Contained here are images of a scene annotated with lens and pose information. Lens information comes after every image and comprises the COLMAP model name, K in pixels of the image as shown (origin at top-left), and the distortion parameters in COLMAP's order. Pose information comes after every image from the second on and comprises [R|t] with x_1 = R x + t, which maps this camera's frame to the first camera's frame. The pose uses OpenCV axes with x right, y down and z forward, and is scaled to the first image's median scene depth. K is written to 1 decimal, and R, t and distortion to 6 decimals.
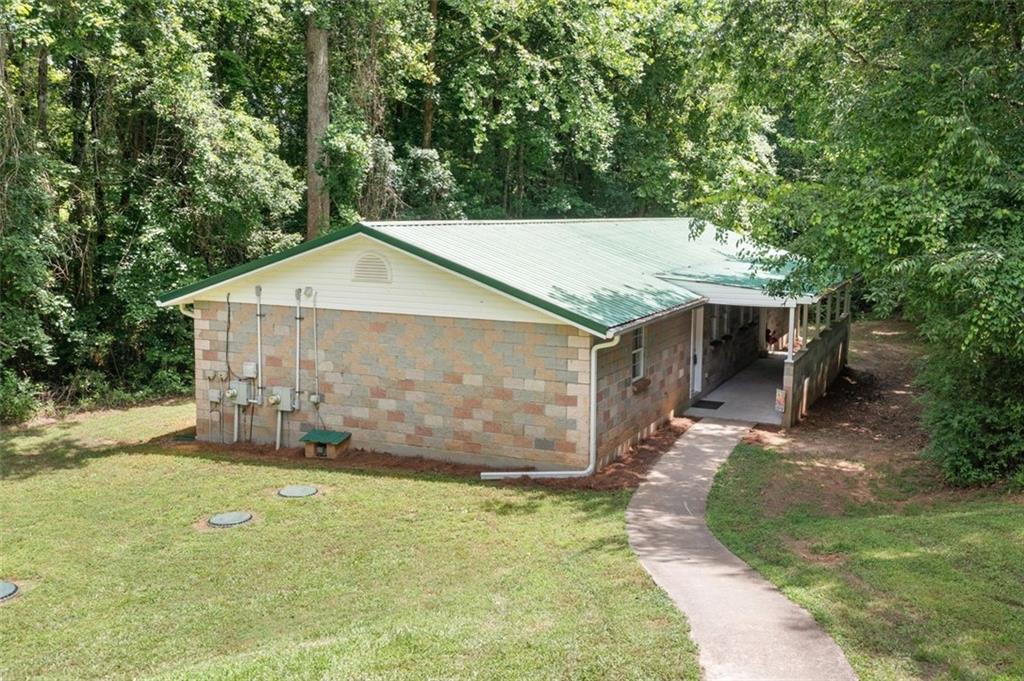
lens RADIAL K [[600.1, 0, 512.0], [0, 600.1, 340.5], [0, 0, 1]] dist [-0.000952, -0.000372]
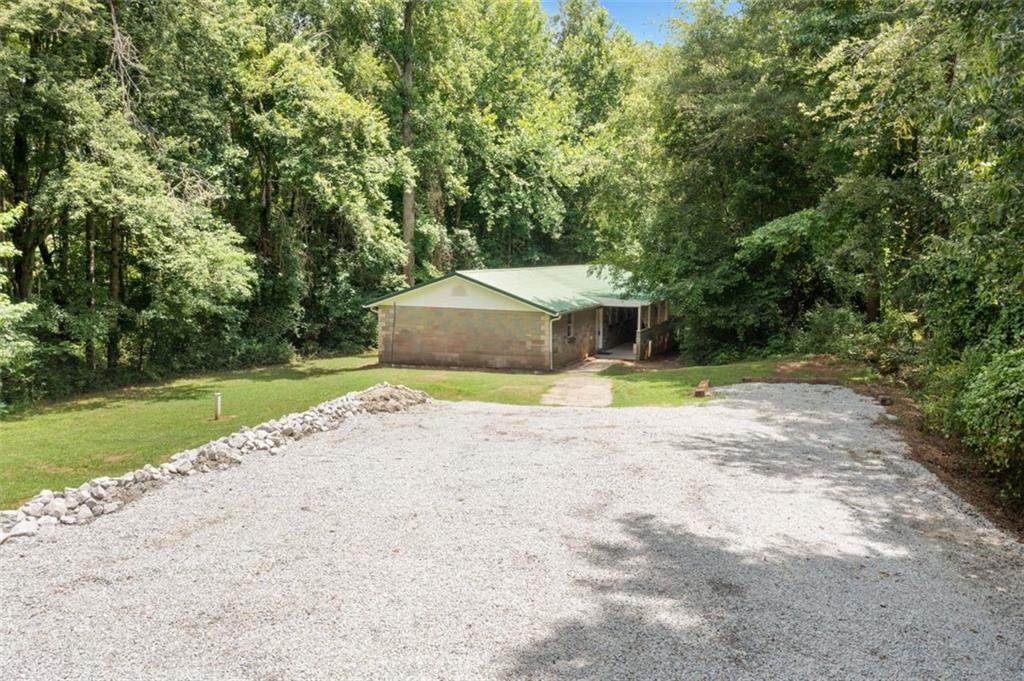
lens RADIAL K [[431.8, 0, 497.3], [0, 431.8, 348.0], [0, 0, 1]] dist [0.000093, -0.000054]
pose [[0.999961, -0.007307, 0.004973, -0.045540], [0.007310, 0.999973, -0.000543, 0.057746], [-0.004969, 0.000579, 0.999987, -0.373366]]
